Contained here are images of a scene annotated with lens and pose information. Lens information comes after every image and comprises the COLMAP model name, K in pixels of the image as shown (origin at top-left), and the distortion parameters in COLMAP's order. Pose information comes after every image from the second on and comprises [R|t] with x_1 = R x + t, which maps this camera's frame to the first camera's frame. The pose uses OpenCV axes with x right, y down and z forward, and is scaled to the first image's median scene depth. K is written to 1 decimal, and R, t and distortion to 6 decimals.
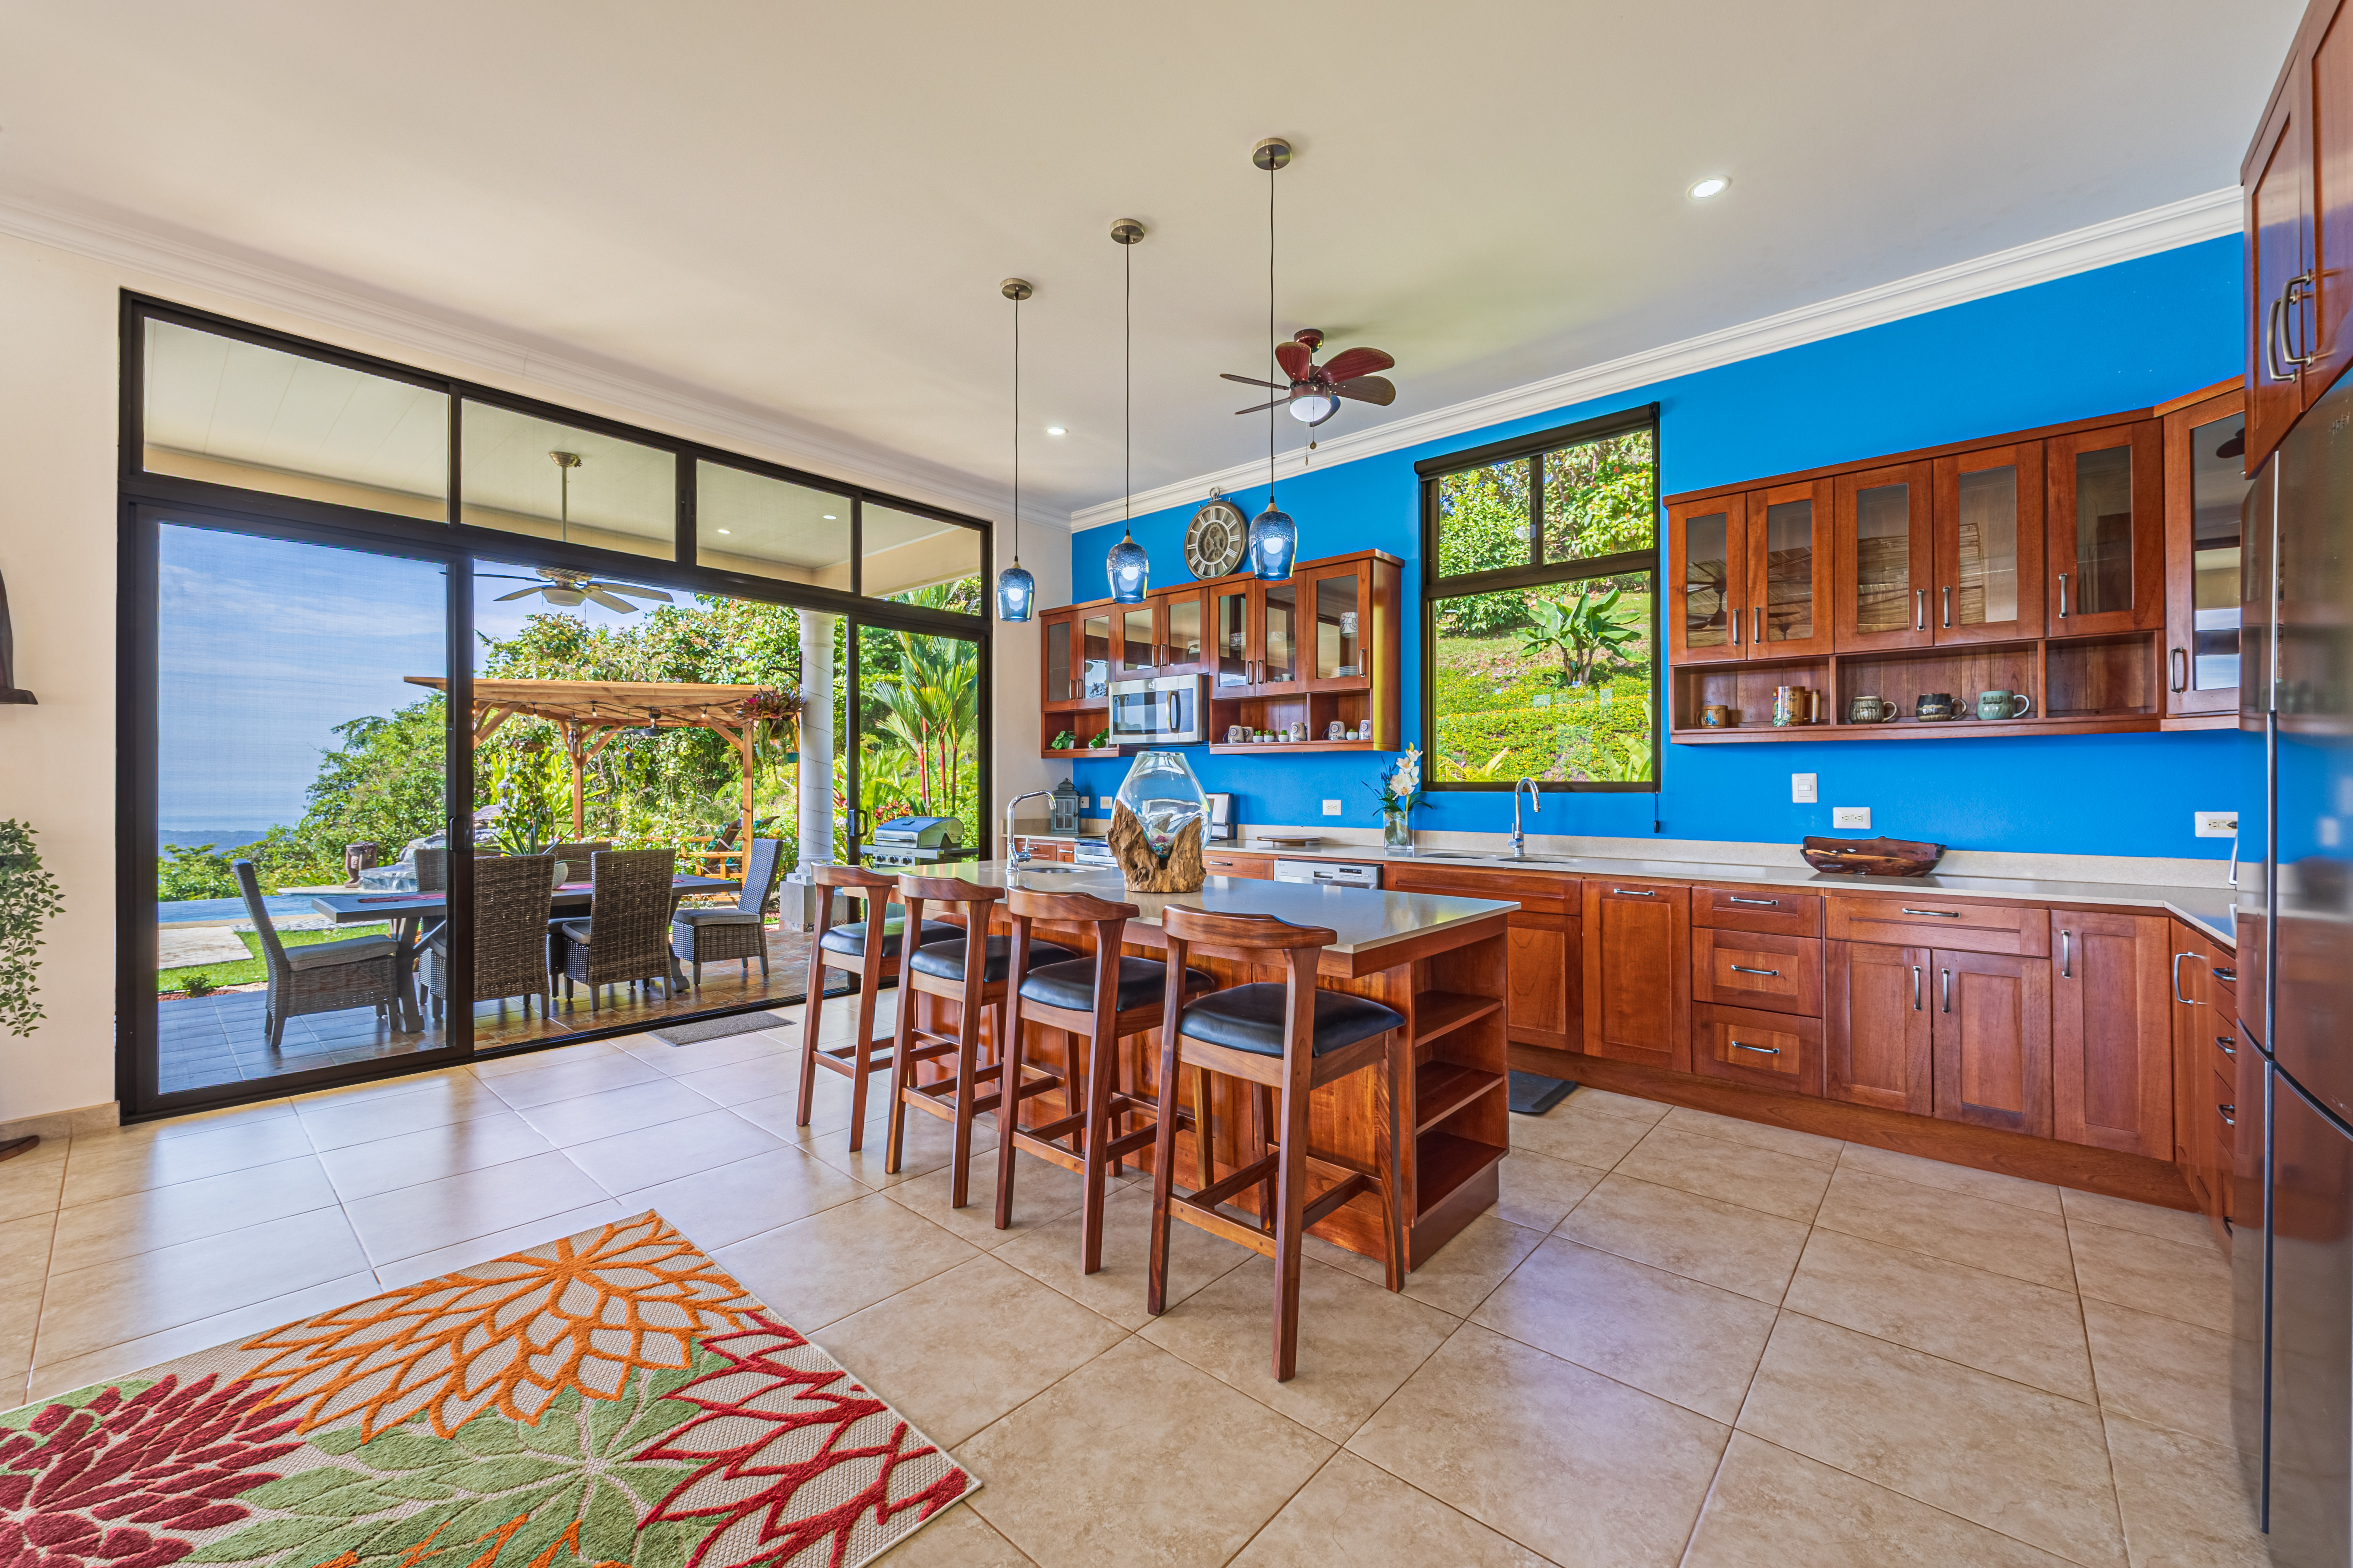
lens RADIAL K [[925.7, 0, 1176.5], [0, 925.7, 784.0], [0, 0, 1]] dist [-0.001441, -0.000358]
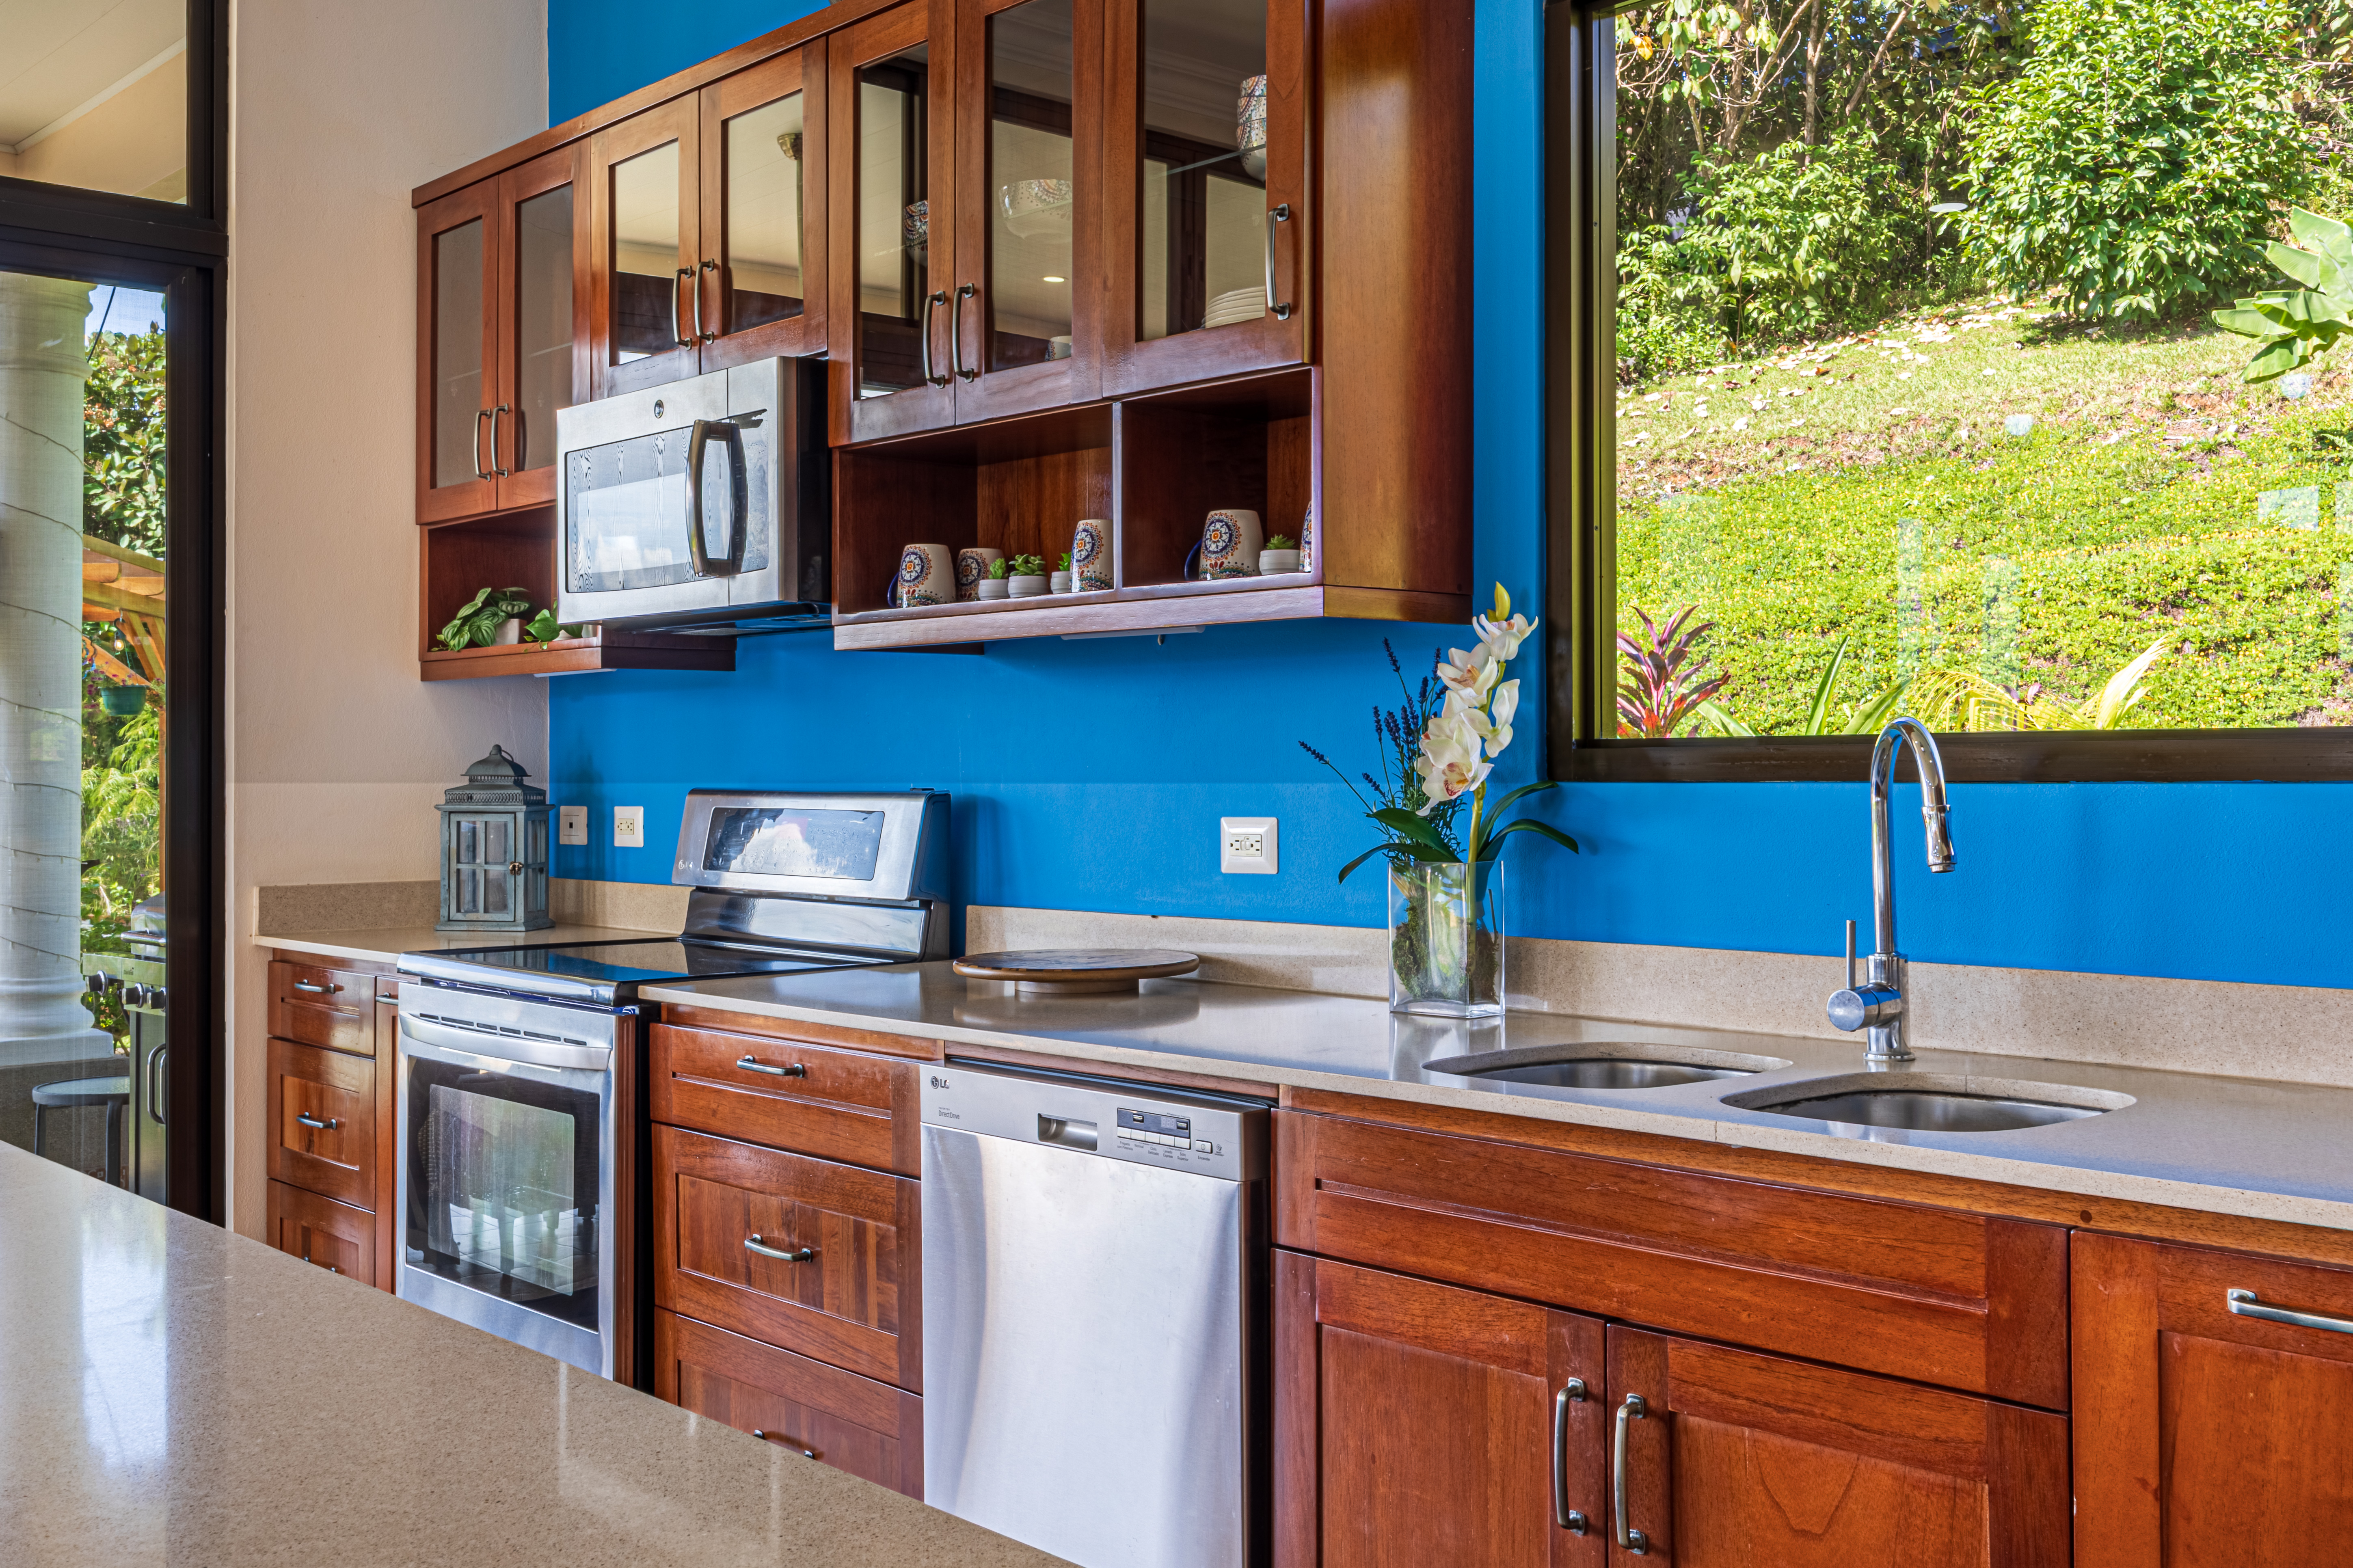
lens RADIAL K [[2290.3, 0, 1176.5], [0, 2290.3, 784.0], [0, 0, 1]] dist [0.011260, 0.001154]
pose [[0.994524, -0.009444, -0.104080, 0.213458], [0.010433, 0.999905, 0.008968, 0.002115], [0.103986, -0.010005, 0.994528, 0.352486]]
